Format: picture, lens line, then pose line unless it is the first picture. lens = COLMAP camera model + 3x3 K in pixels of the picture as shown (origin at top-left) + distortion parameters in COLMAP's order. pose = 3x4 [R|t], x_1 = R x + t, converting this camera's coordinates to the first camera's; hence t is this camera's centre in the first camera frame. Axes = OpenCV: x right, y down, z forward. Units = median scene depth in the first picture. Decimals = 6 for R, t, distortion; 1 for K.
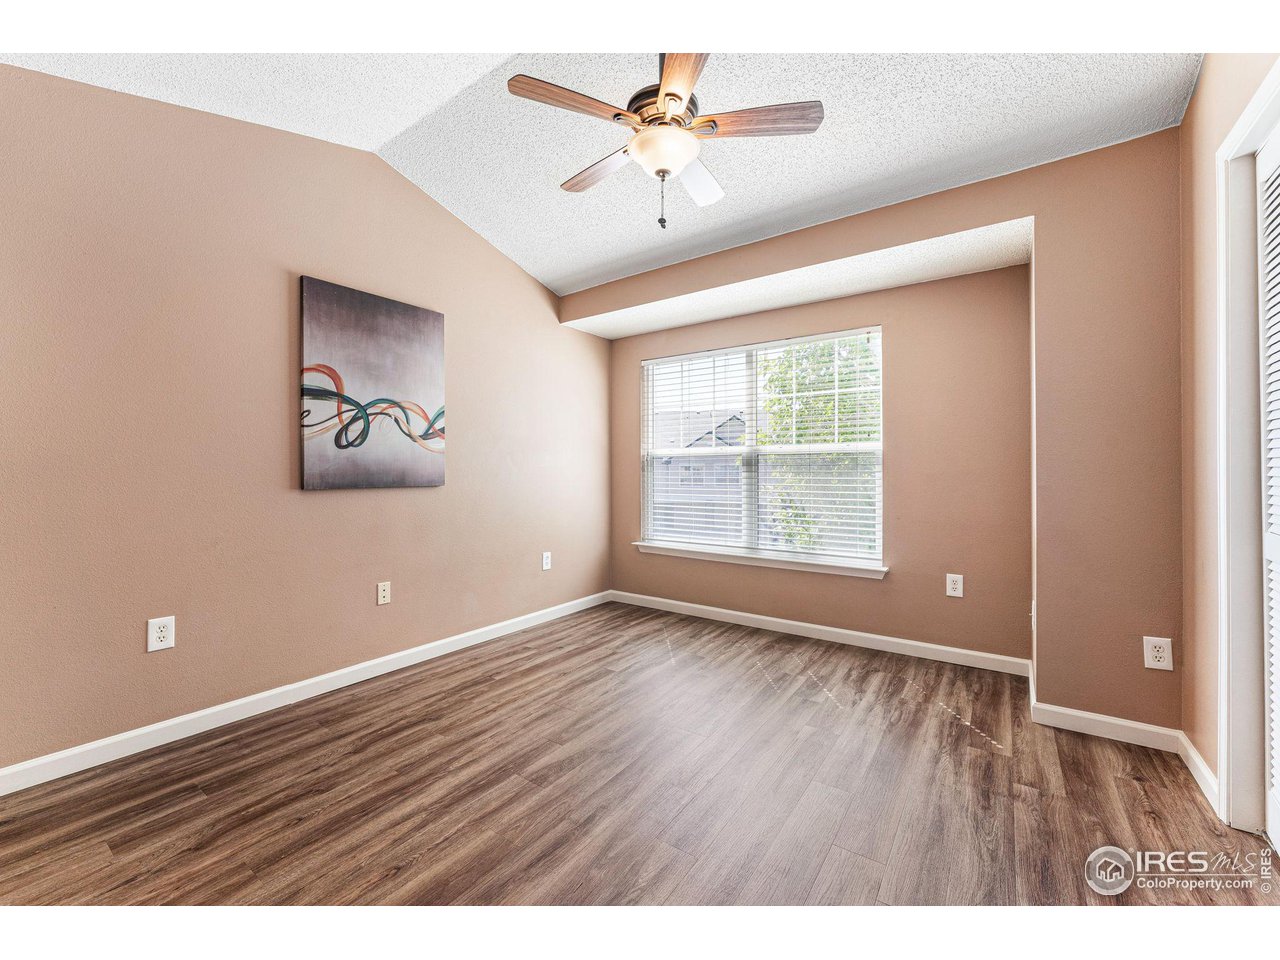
lens RADIAL K [[521.7, 0, 641.3], [0, 521.7, 473.5], [0, 0, 1]] dist [0.000535, -0.000240]
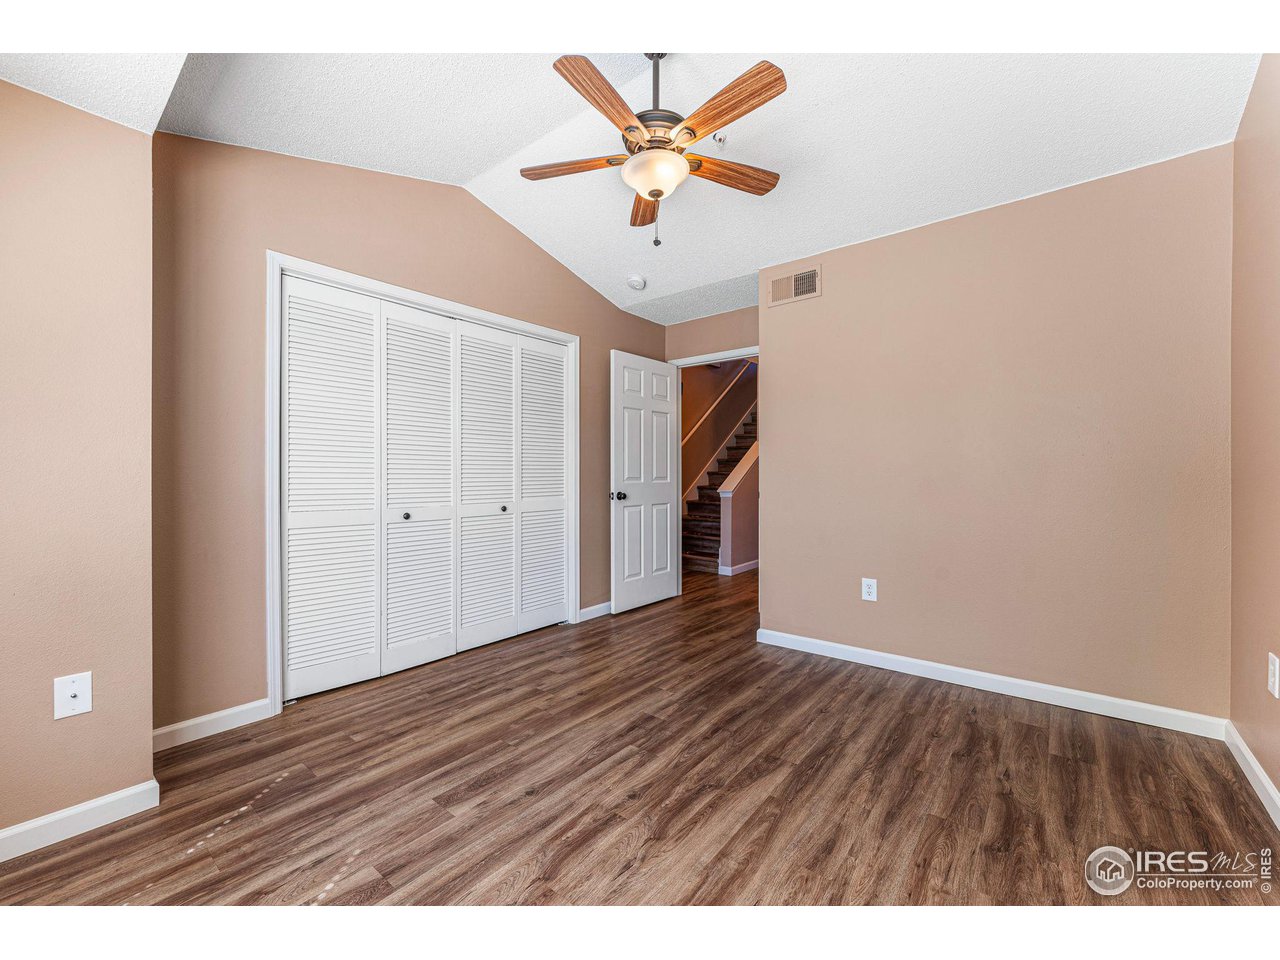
lens RADIAL K [[521.7, 0, 641.1], [0, 521.7, 477.3], [0, 0, 1]] dist [0.000535, -0.000240]
pose [[-0.997825, 0.000321, 0.065922, 0.002434], [0.000874, 0.999965, 0.008372, -0.006498], [-0.065917, 0.008412, -0.997790, 2.001842]]
